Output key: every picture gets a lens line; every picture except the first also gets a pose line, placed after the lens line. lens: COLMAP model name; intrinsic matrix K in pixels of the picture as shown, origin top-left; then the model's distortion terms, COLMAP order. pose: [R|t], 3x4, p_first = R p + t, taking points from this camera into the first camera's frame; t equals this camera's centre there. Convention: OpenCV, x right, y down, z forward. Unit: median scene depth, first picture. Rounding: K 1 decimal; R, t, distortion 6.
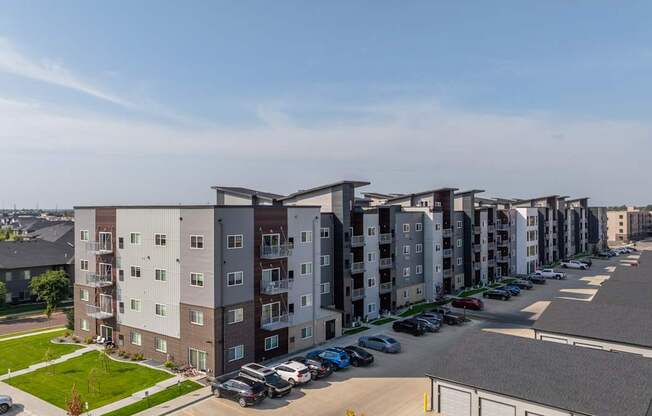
lens RADIAL K [[538.2, 0, 326.0], [0, 538.2, 208.0], [0, 0, 1]] dist [-0.011990, -0.005717]
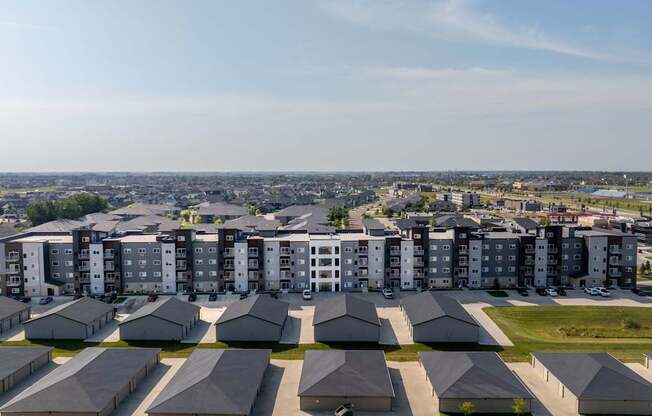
lens RADIAL K [[538.2, 0, 326.0], [0, 538.2, 208.0], [0, 0, 1]] dist [-0.011990, -0.005717]
pose [[0.637328, 0.063561, -0.767967, 2.659867], [0.001392, 0.996496, 0.083631, -0.357587], [0.770591, -0.054370, 0.635006, 0.435238]]
